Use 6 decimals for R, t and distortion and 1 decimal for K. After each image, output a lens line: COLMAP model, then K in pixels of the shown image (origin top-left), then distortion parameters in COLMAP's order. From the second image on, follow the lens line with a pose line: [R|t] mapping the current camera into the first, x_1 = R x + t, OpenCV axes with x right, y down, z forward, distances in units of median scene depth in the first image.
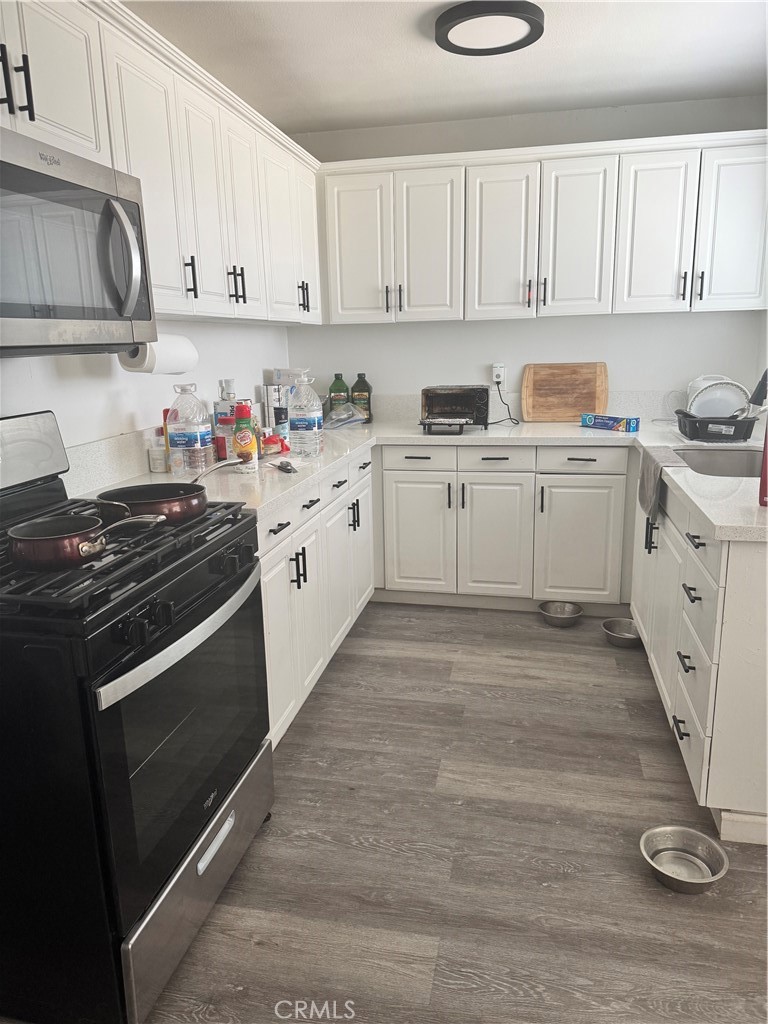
lens RADIAL K [[713.2, 0, 364.3], [0, 713.2, 516.6], [0, 0, 1]] dist [0.183186, -0.338994]
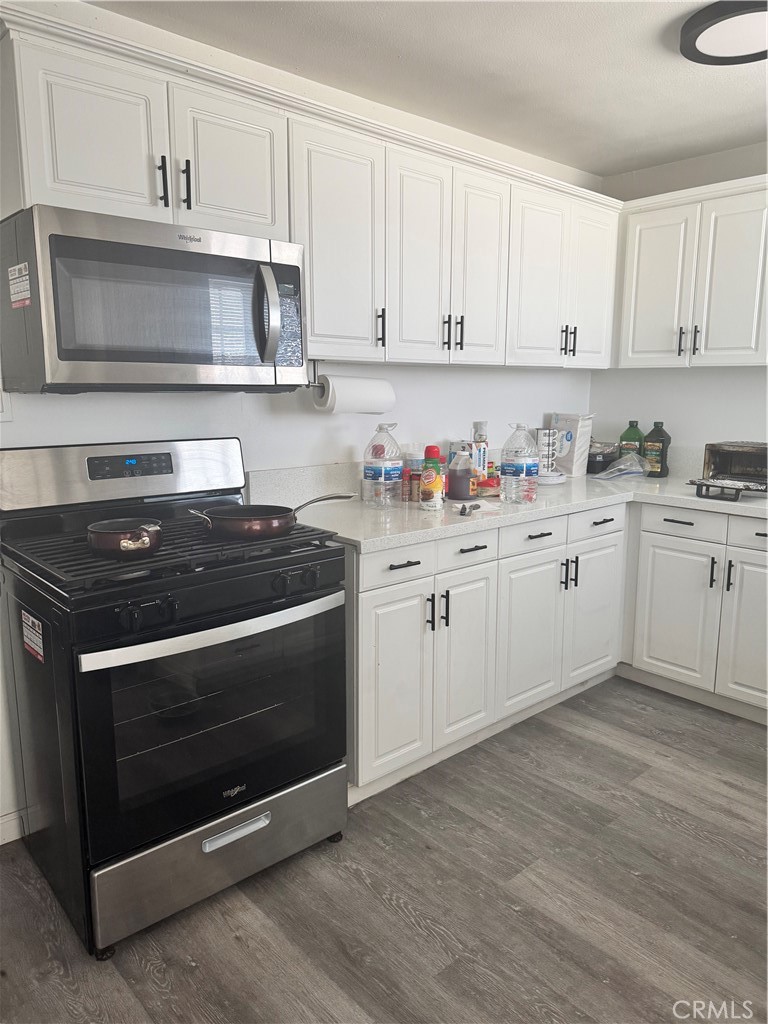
lens RADIAL K [[723.8, 0, 384.0], [0, 723.8, 512.0], [0, 0, 1]] dist [0.060273, -0.039087]
pose [[0.817064, 0.126267, -0.562550, 0.328218], [-0.159465, 0.987152, -0.010042, -0.034240], [0.554055, 0.097912, 0.826702, 0.096511]]
